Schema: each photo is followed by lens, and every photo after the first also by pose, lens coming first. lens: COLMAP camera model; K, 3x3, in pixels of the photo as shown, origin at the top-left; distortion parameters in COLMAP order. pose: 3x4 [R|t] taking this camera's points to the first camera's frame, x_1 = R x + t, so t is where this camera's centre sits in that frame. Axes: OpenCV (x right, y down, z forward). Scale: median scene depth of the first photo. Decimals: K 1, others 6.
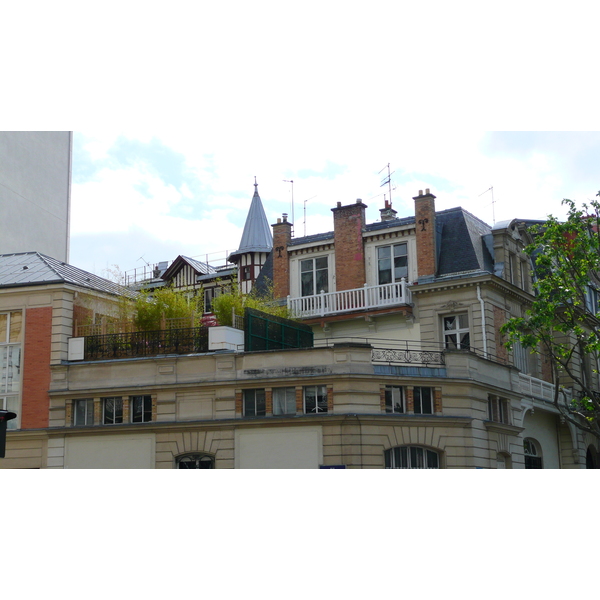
lens RADIAL K [[1029.5, 0, 300.0], [0, 1029.5, 300.0], [0, 0, 1]] dist [0.109060, -0.016529]
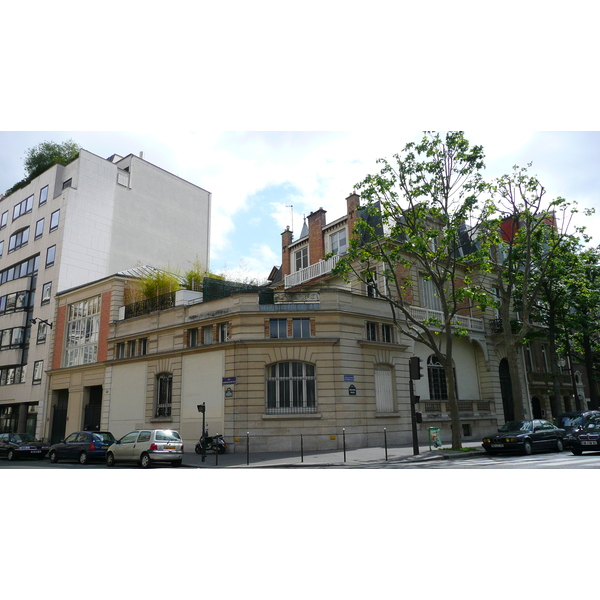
lens RADIAL K [[465.7, 0, 300.0], [0, 465.7, 300.0], [0, 0, 1]] dist [-0.008941, 0.002547]
pose [[0.925000, -0.095464, -0.367779, 0.344578], [0.086488, 0.995415, -0.040853, 0.084826], [0.369993, 0.005981, 0.929015, 0.421718]]
